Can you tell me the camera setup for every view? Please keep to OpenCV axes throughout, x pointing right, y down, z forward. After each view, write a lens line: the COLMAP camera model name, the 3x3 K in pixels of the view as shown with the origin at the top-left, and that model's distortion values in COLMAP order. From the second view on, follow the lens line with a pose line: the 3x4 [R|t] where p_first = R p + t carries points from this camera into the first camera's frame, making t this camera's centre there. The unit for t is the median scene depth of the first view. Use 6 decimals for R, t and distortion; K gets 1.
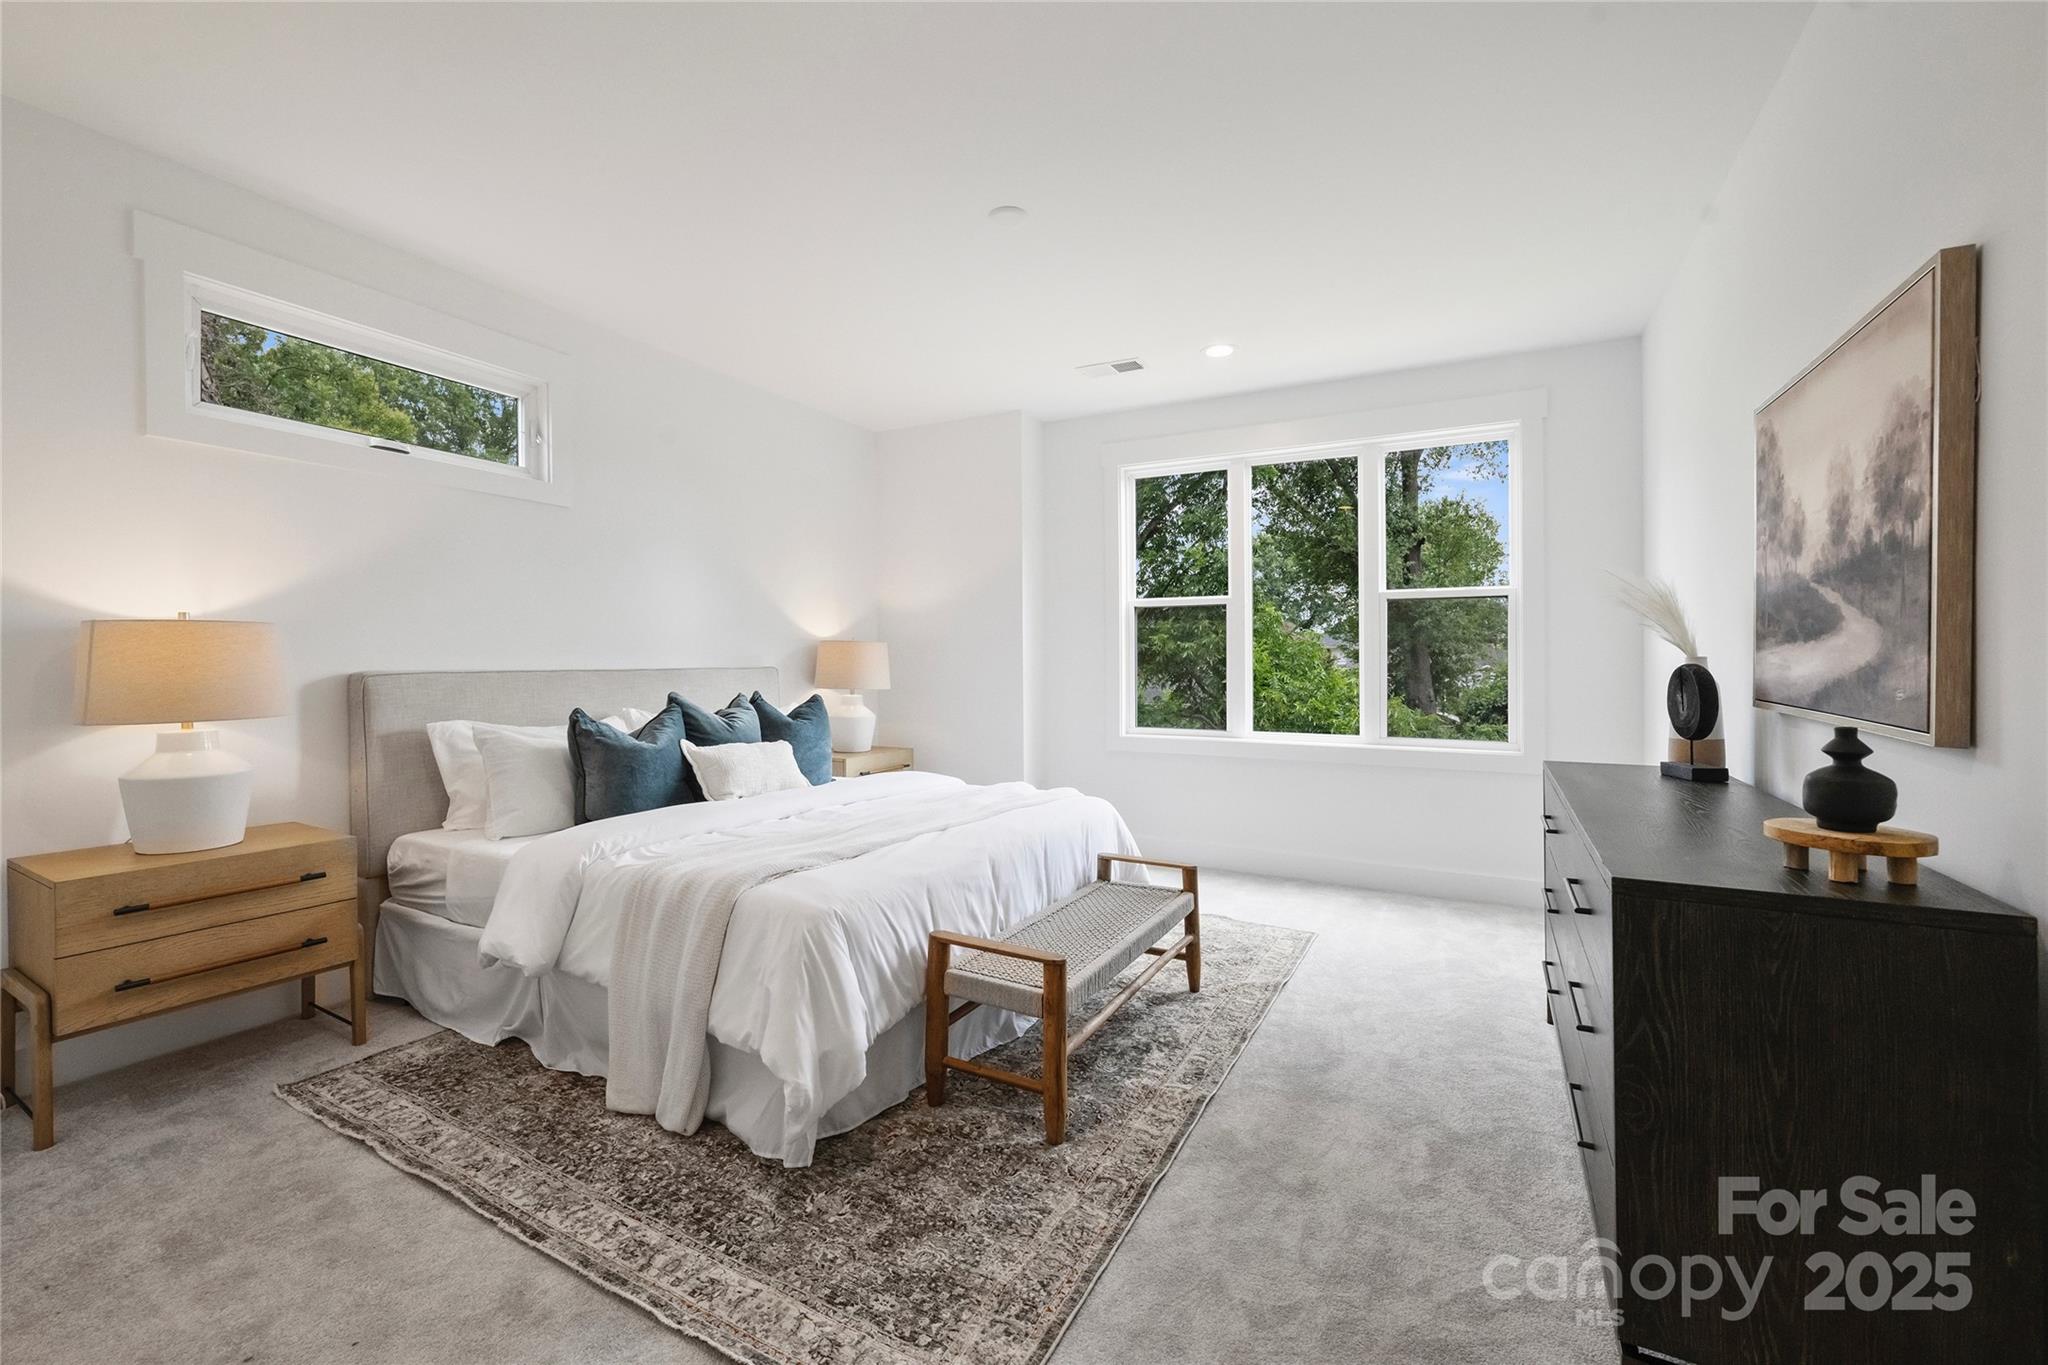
lens RADIAL K [[857.5, 0, 1019.8], [0, 857.5, 680.8], [0, 0, 1]] dist [0.001418, 0.000015]
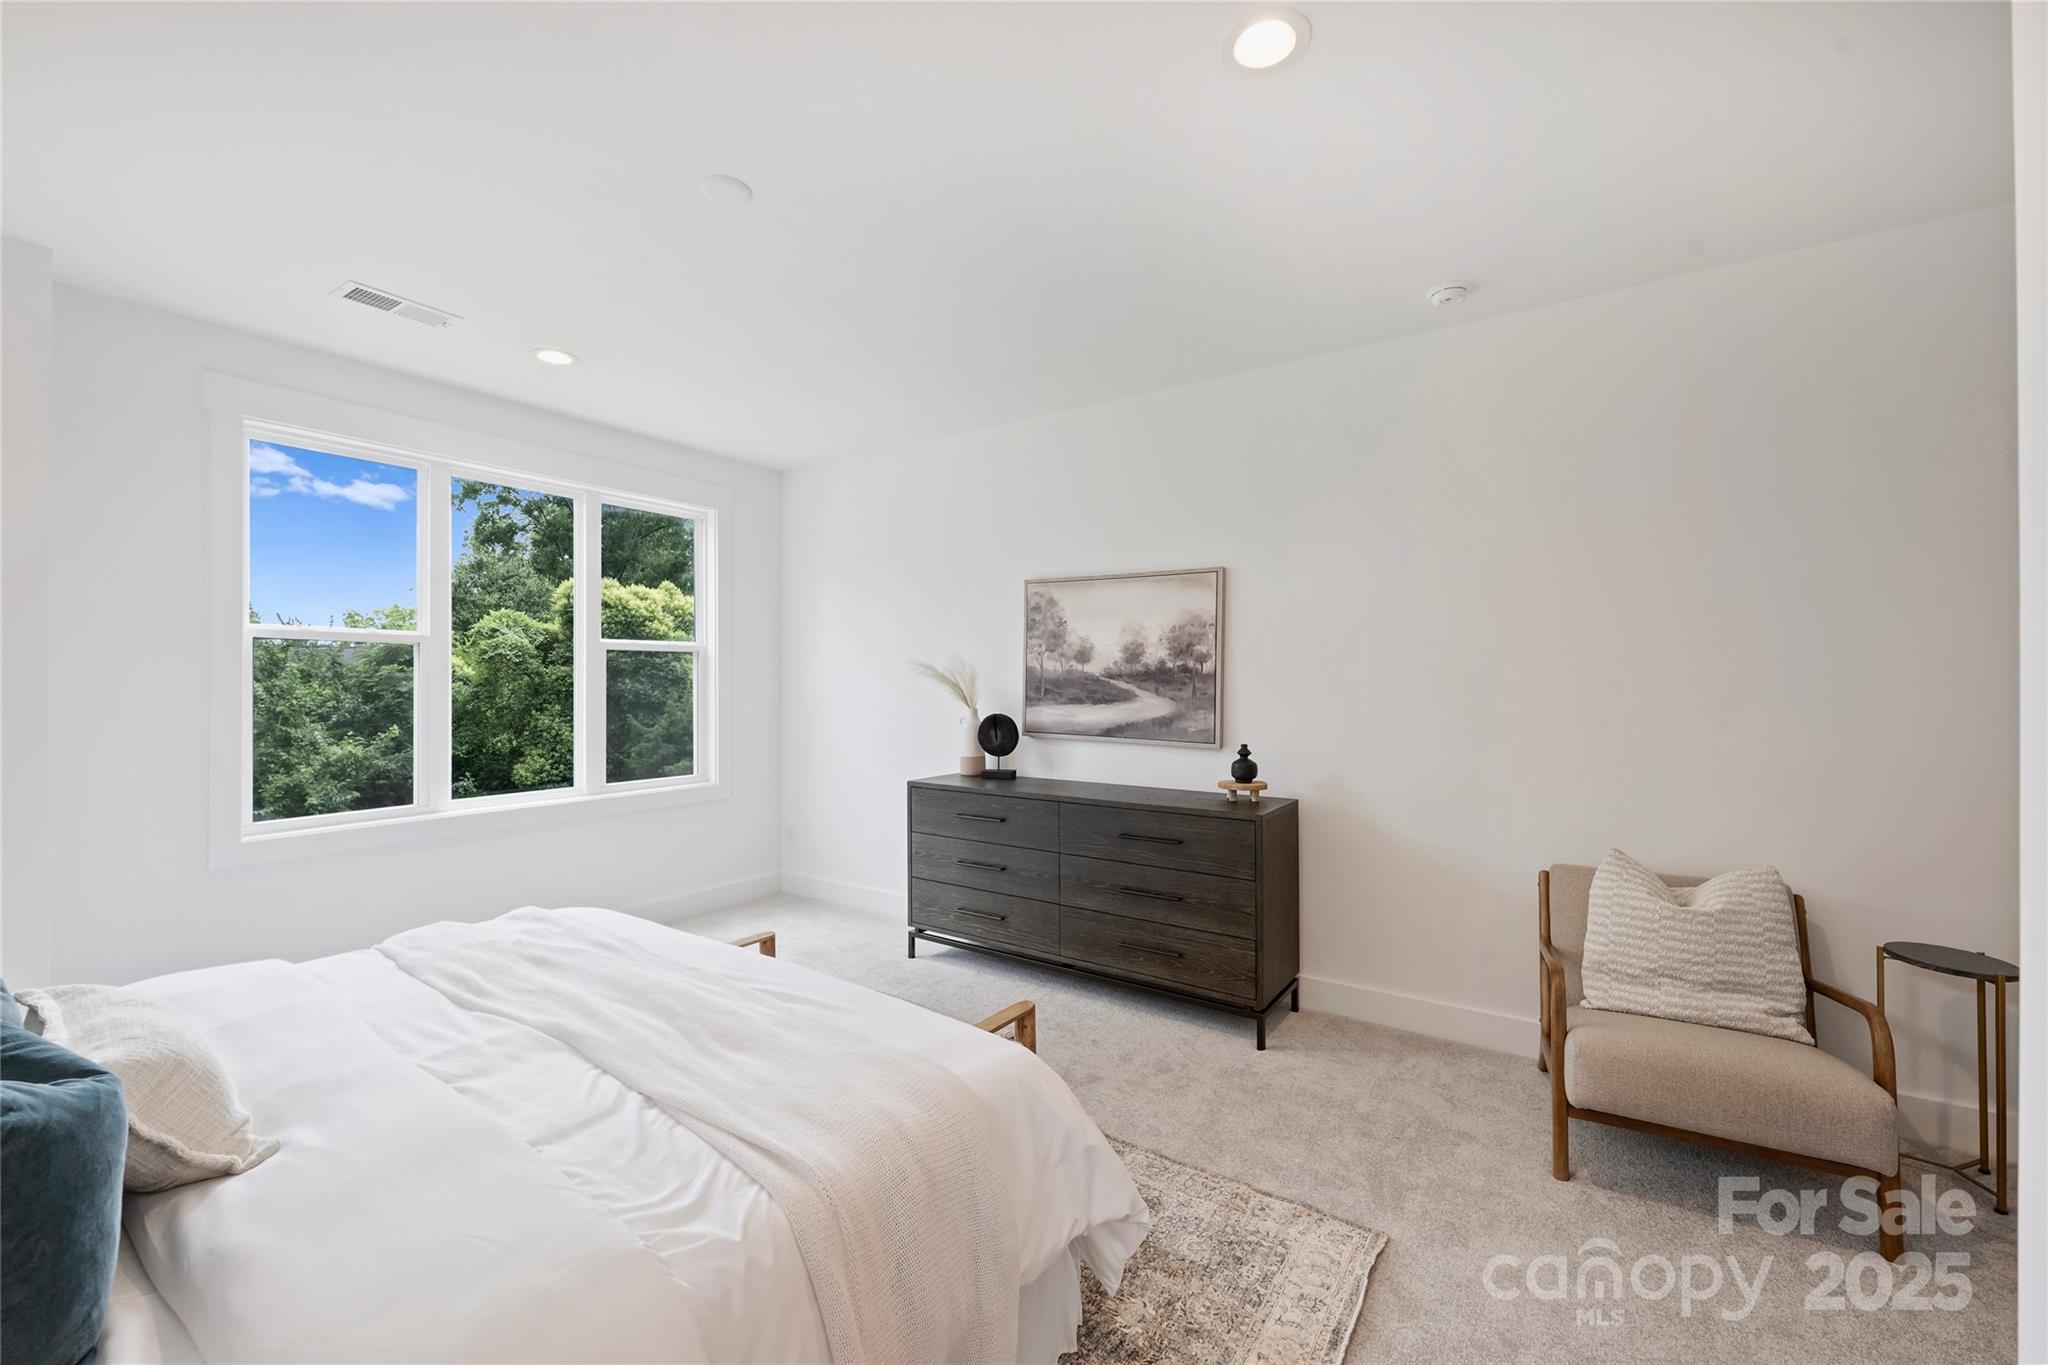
lens RADIAL K [[810.1, 0, 1019.5], [0, 810.1, 673.6], [0, 0, 1]] dist [-0.001902, -0.000093]
pose [[0.101950, 0.007337, 0.994762, -1.119328], [0.020551, 0.999744, -0.009480, -0.107512], [-0.994577, 0.021409, 0.101773, 0.986195]]
